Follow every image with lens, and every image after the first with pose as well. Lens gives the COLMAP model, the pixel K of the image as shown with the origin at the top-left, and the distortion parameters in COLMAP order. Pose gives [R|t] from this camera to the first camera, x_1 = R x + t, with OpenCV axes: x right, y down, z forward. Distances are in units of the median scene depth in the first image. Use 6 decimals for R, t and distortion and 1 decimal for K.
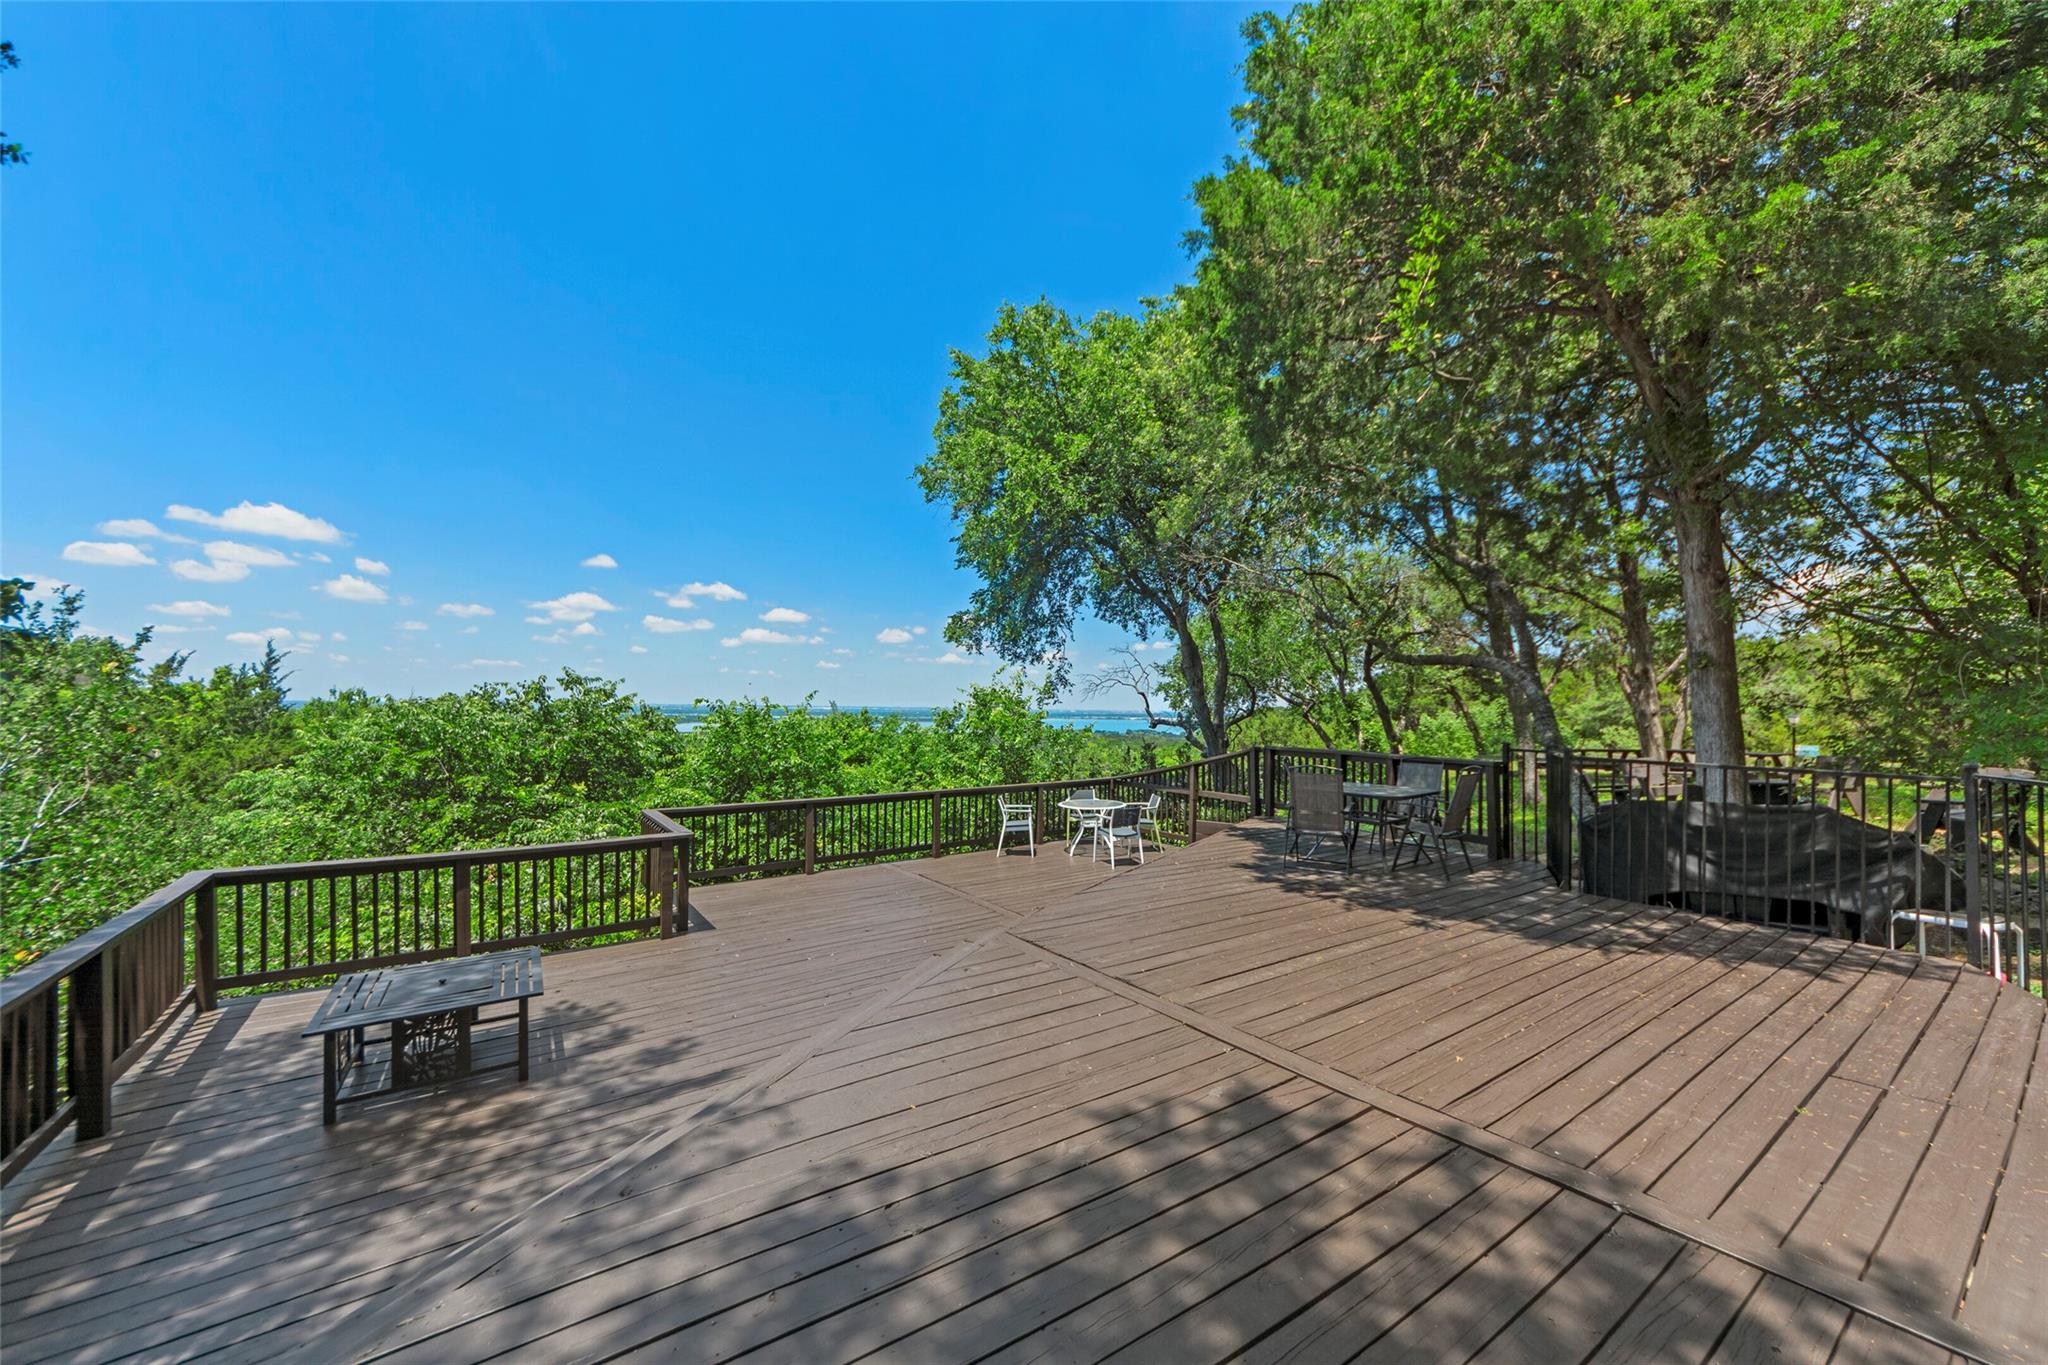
lens RADIAL K [[756.7, 0, 1032.1], [0, 756.7, 681.8], [0, 0, 1]] dist [0.003678, 0.000280]
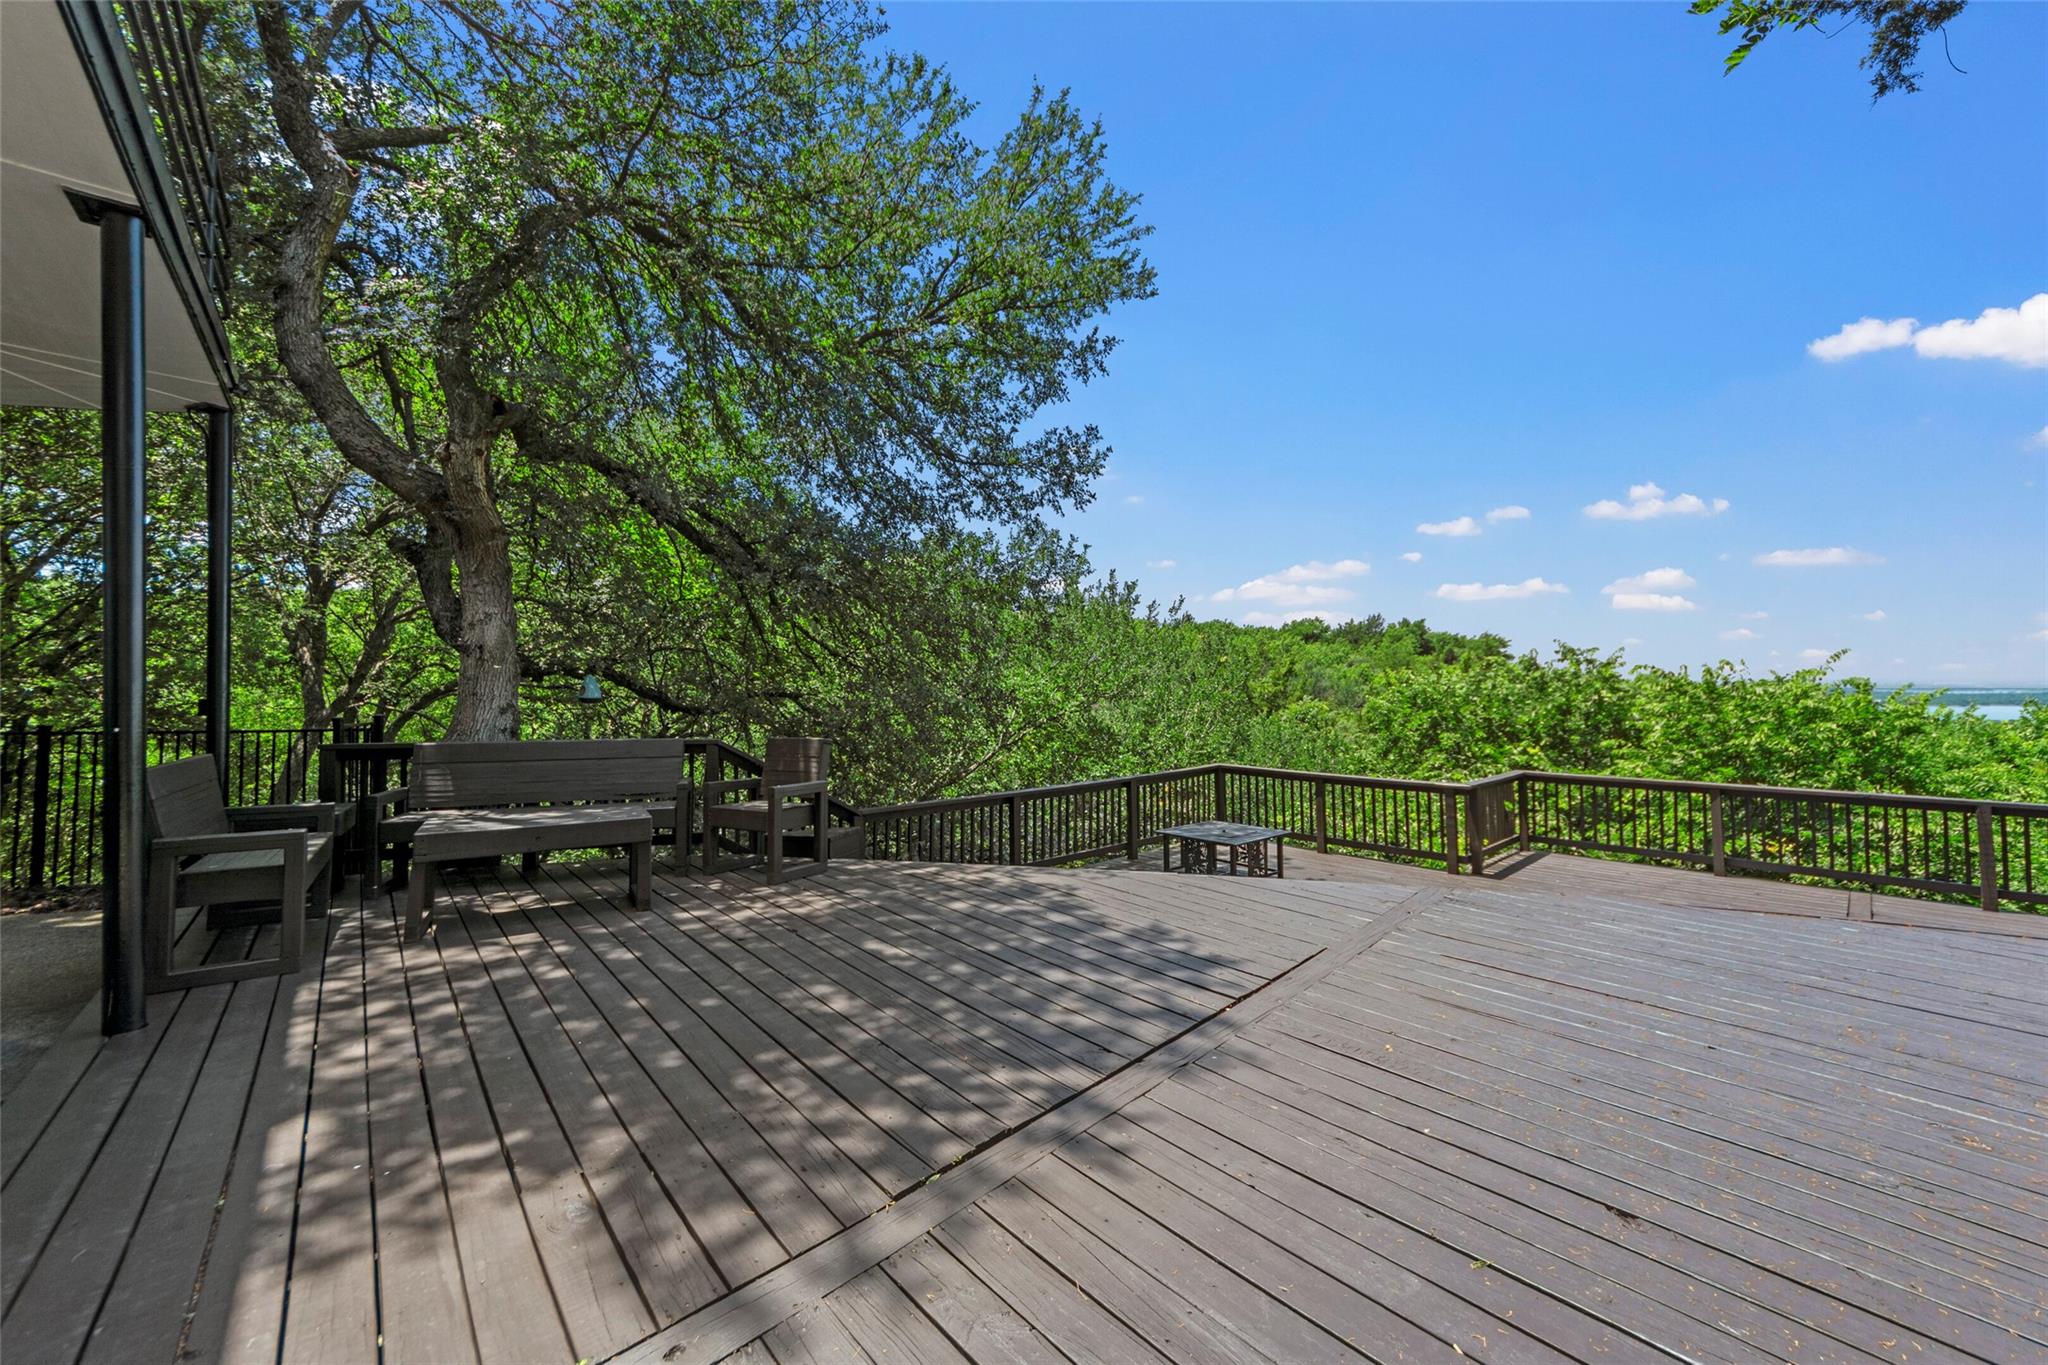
lens RADIAL K [[756.7, 0, 1022.8], [0, 756.7, 683.1], [0, 0, 1]] dist [0.003678, 0.000280]
pose [[0.113511, -0.013021, -0.993451, 0.492881], [0.045290, 0.998942, -0.007918, 0.022057], [0.992504, -0.044095, 0.113981, 0.175613]]
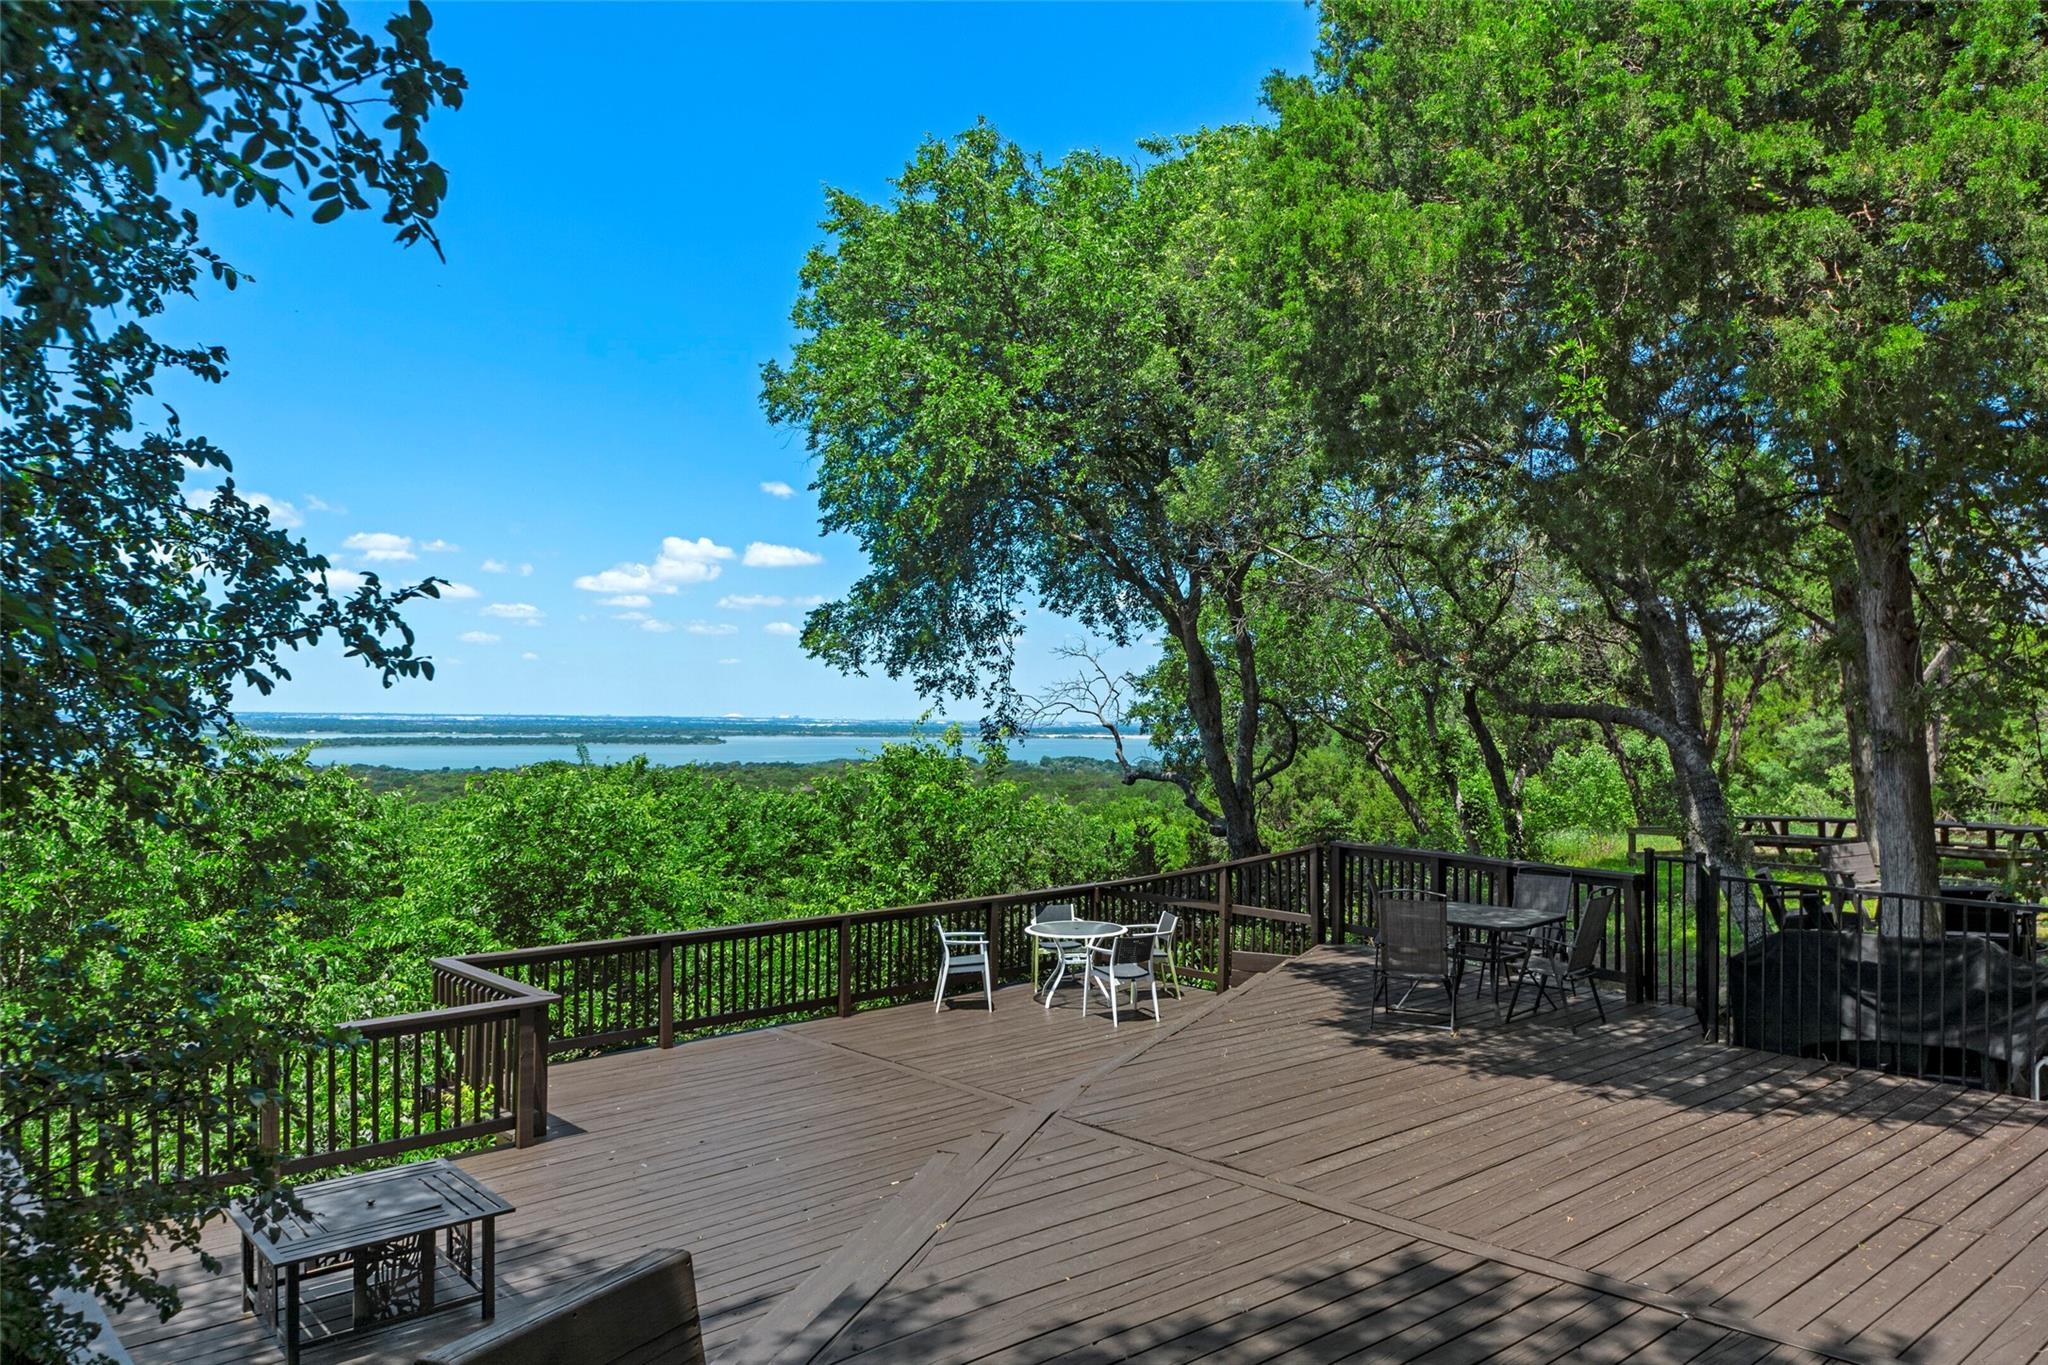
lens RADIAL K [[1386.8, 0, 1040.8], [0, 1386.8, 685.0], [0, 0, 1]] dist [0.001090, 0.005379]
pose [[0.992837, 0.000712, 0.119475, -0.126556], [-0.001668, 0.999967, 0.007905, -0.080599], [-0.119465, -0.008048, 0.992806, -0.263690]]
